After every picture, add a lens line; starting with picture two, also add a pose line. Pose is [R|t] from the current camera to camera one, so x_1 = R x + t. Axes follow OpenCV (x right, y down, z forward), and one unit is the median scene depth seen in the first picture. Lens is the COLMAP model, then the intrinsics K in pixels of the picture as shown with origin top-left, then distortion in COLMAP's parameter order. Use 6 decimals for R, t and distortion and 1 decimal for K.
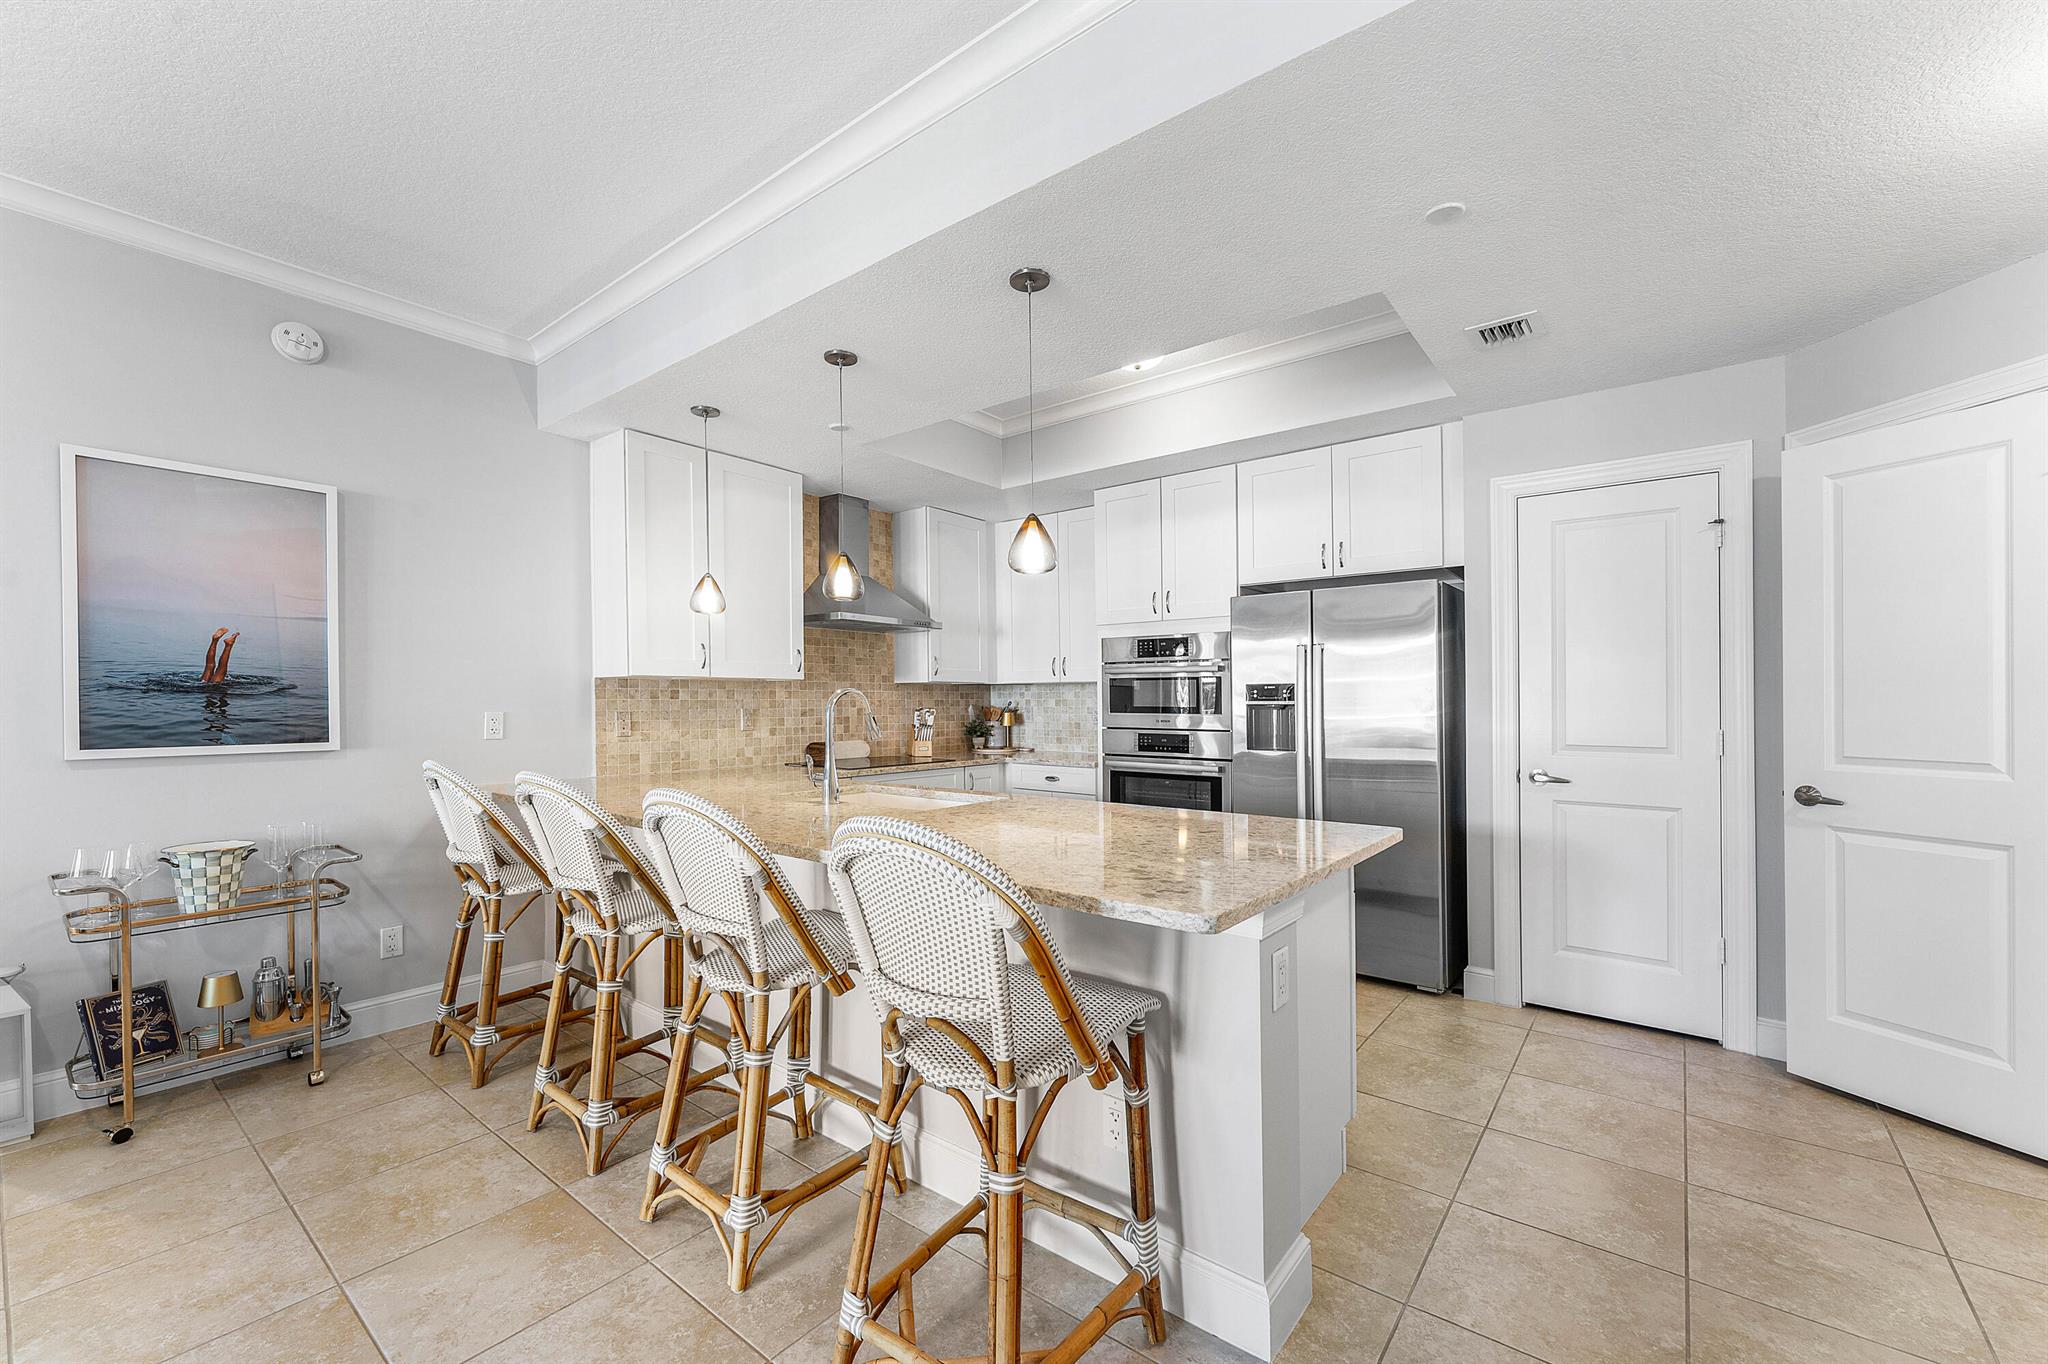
lens RADIAL K [[838.2, 0, 1024.2], [0, 838.2, 697.0], [0, 0, 1]] dist [0.000472, -0.000659]
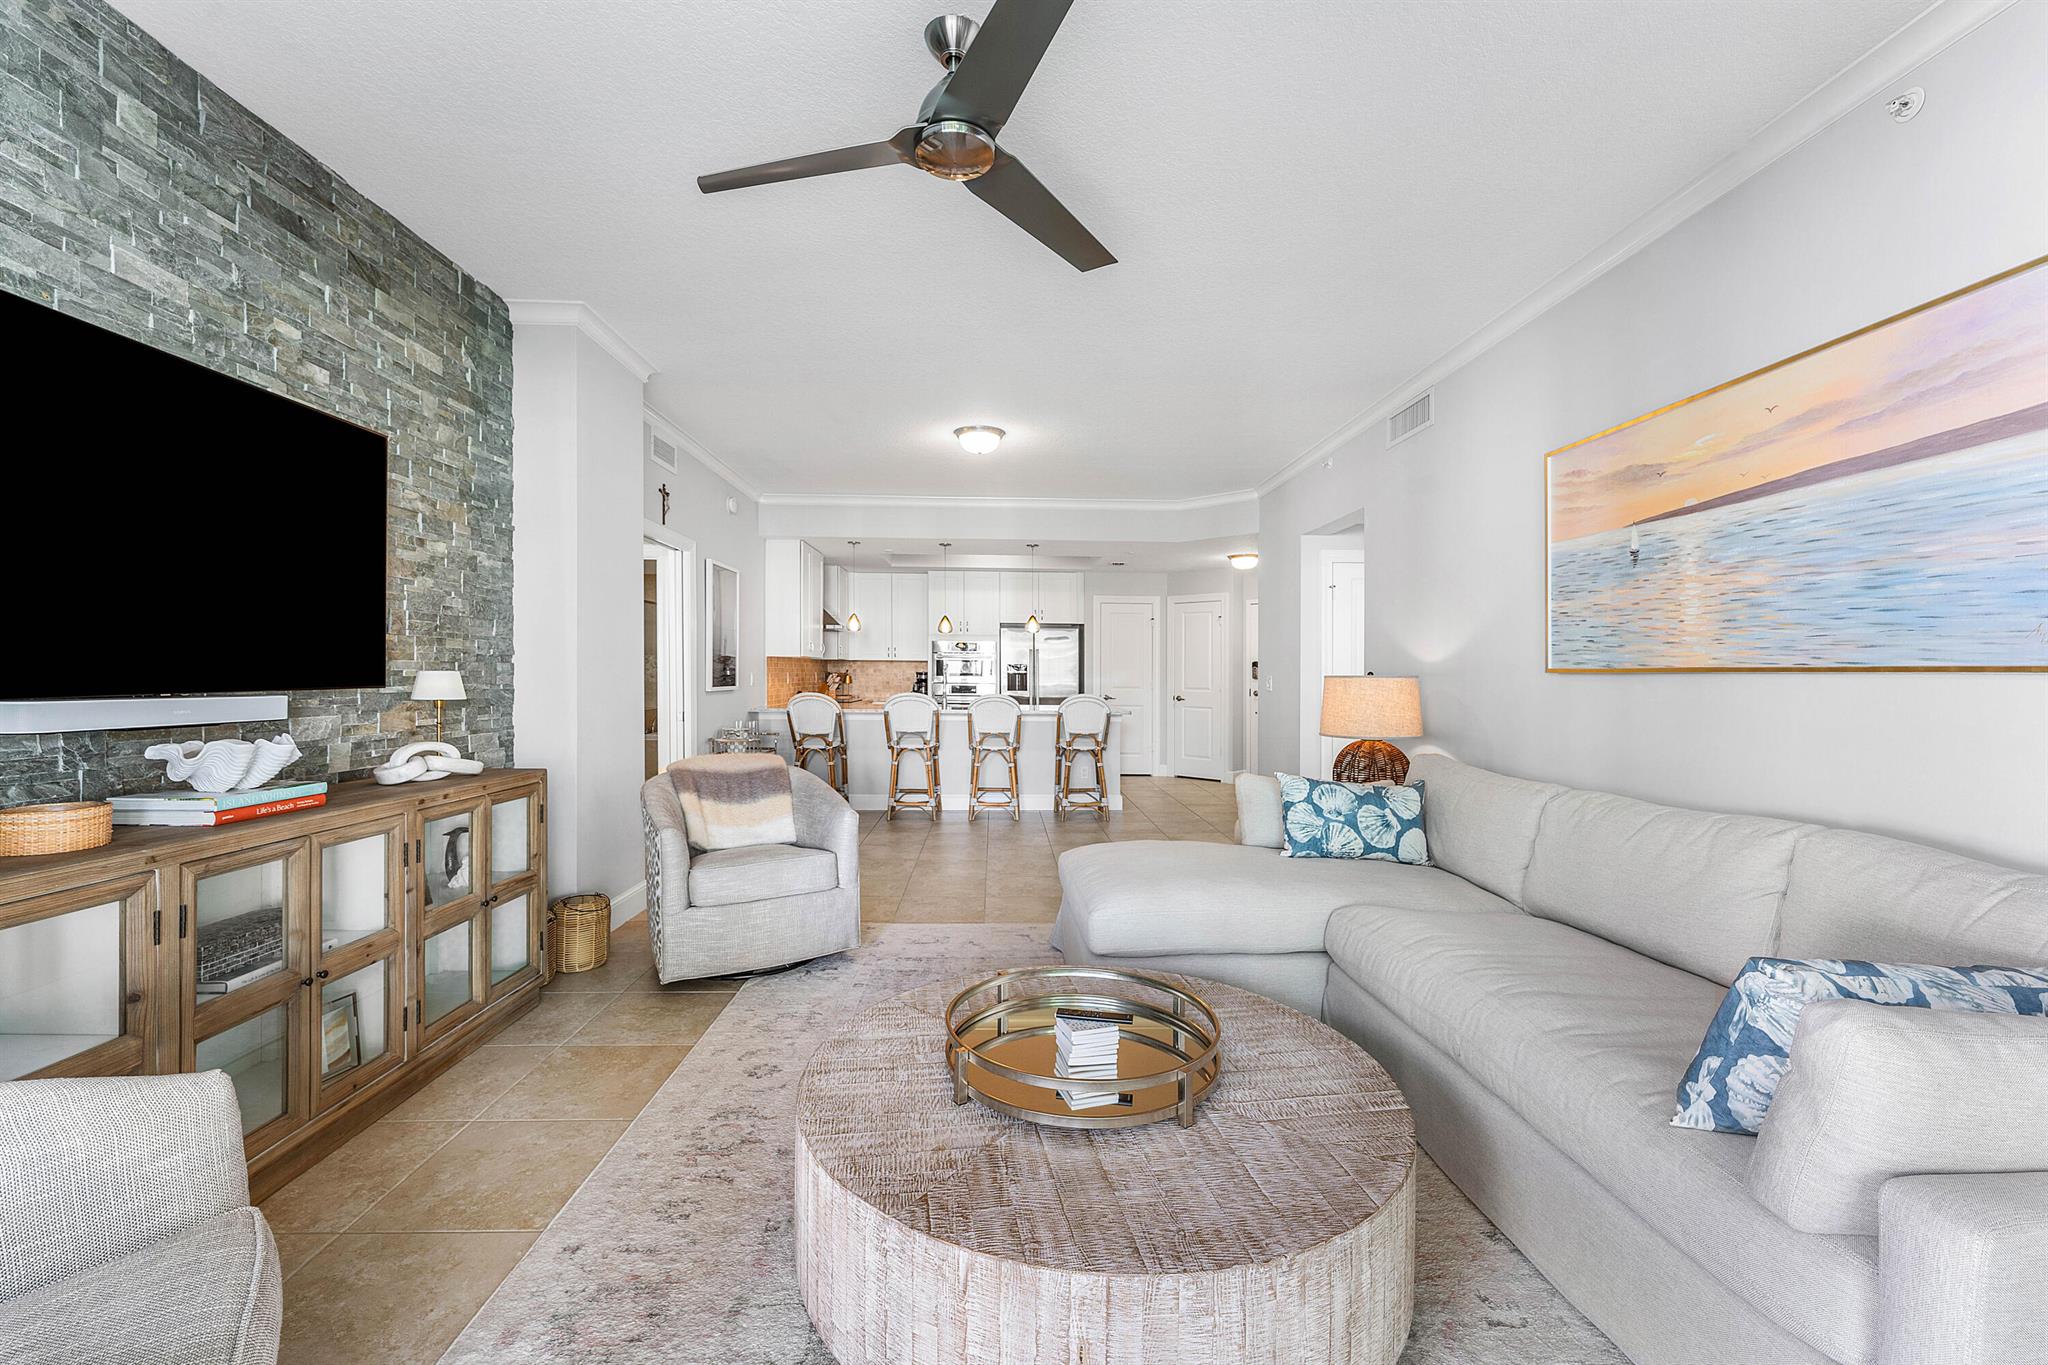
lens RADIAL K [[838.2, 0, 1013.3], [0, 838.2, 675.8], [0, 0, 1]] dist [0.000472, -0.000659]
pose [[0.772846, 0.006137, 0.634564, -1.291233], [-0.012780, 0.999901, 0.005895, 0.004372], [-0.634465, -0.012665, 0.772848, -0.904013]]
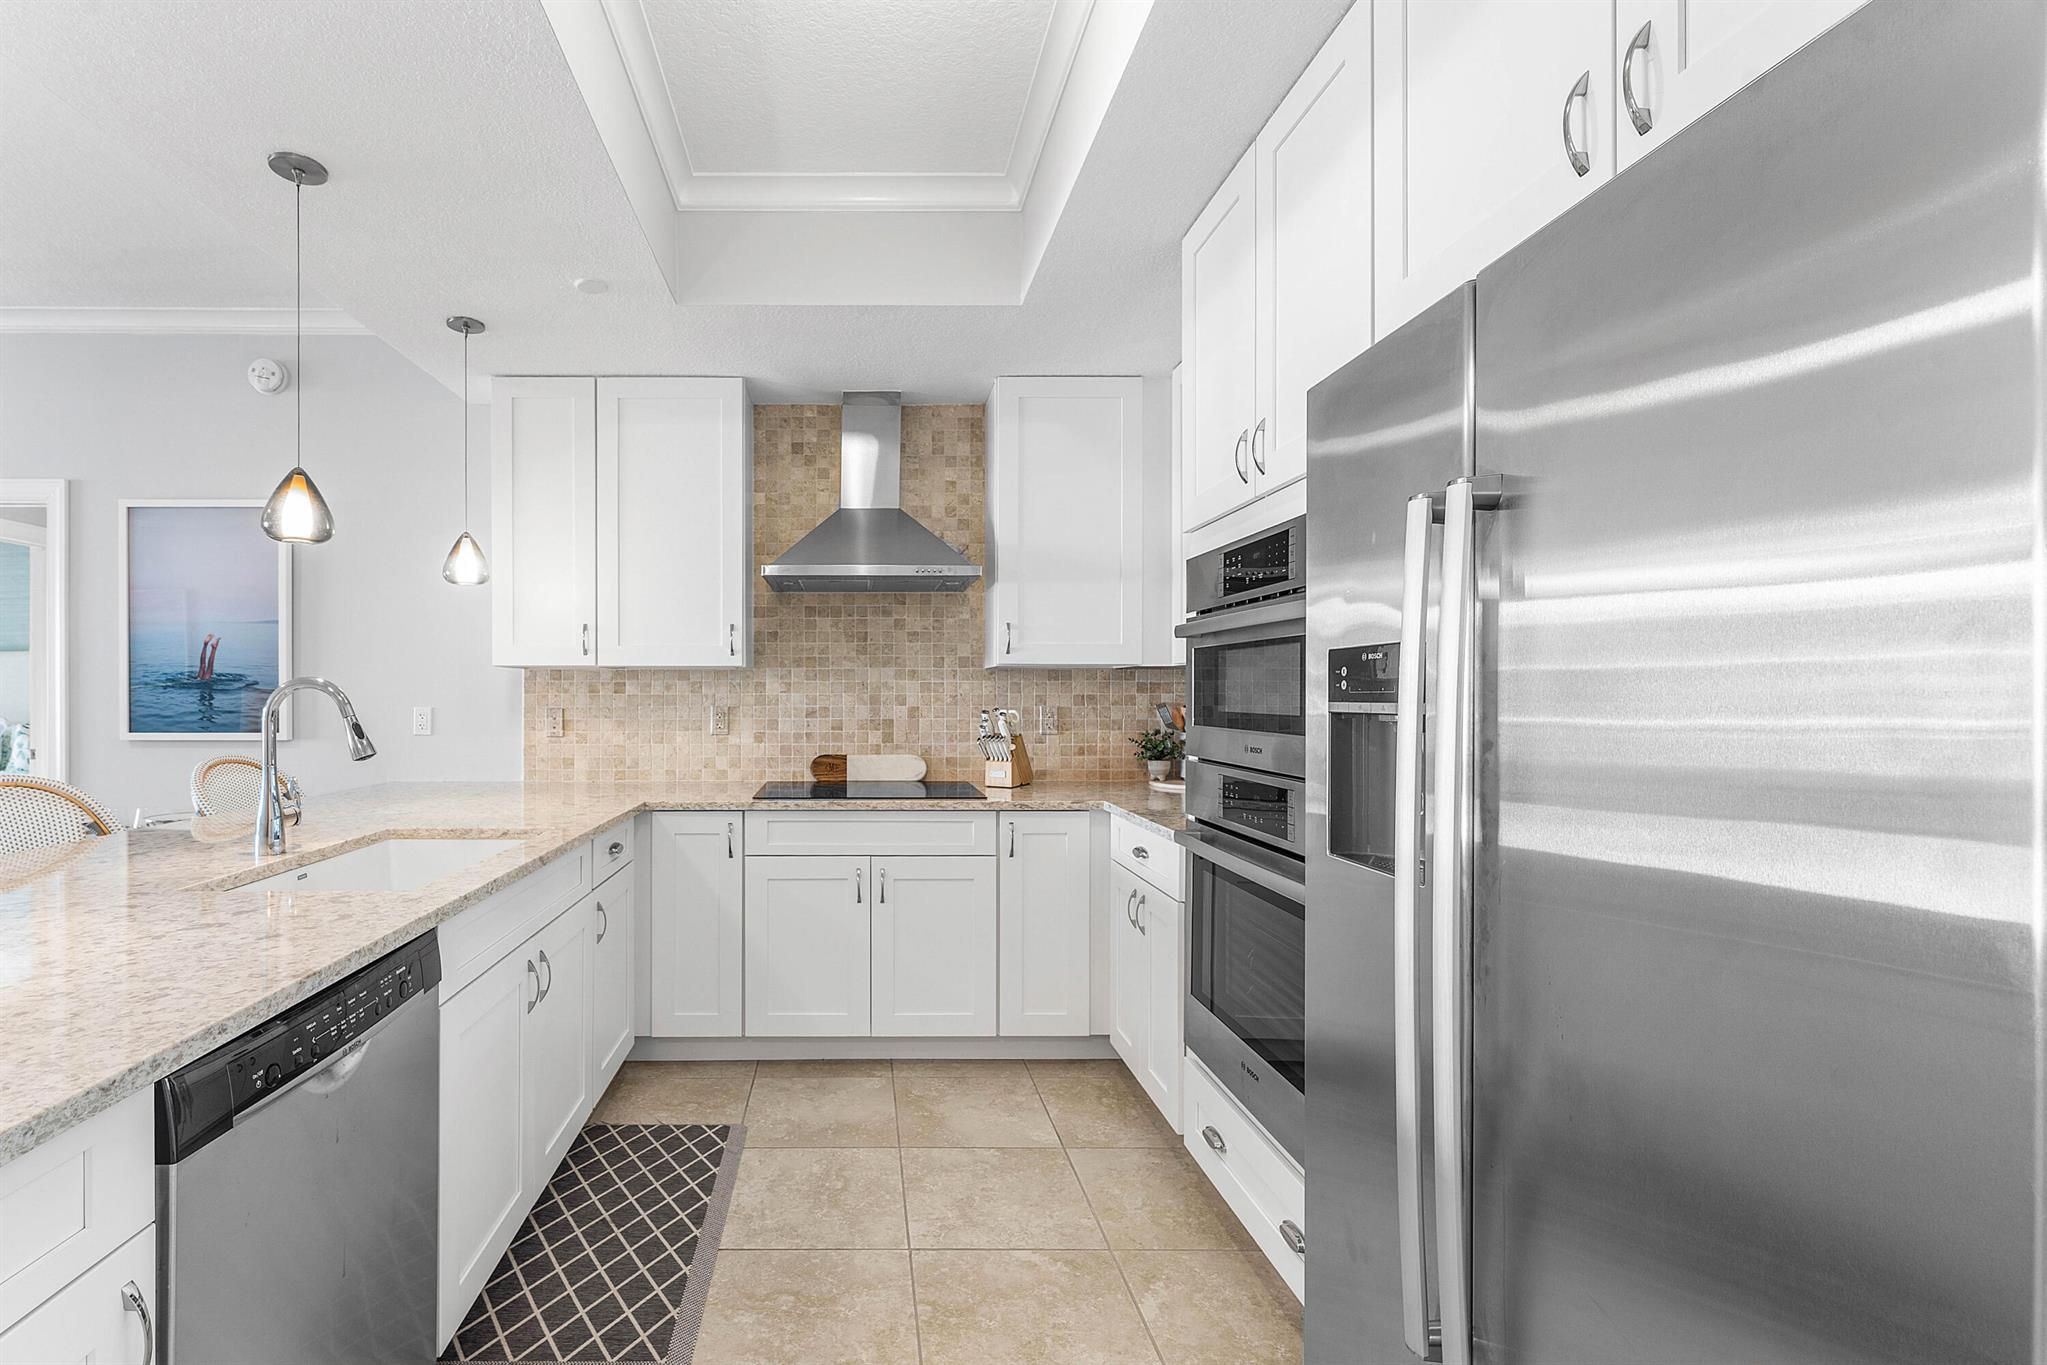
lens RADIAL K [[897.2, 0, 860.1], [0, 897.2, 698.3], [0, 0, 1]] dist [0.002142, -0.001225]
pose [[0.616581, 0.005224, -0.787274, 0.436527], [0.002664, 0.999958, 0.008721, 0.000255], [0.787287, -0.007475, 0.616542, 0.668066]]
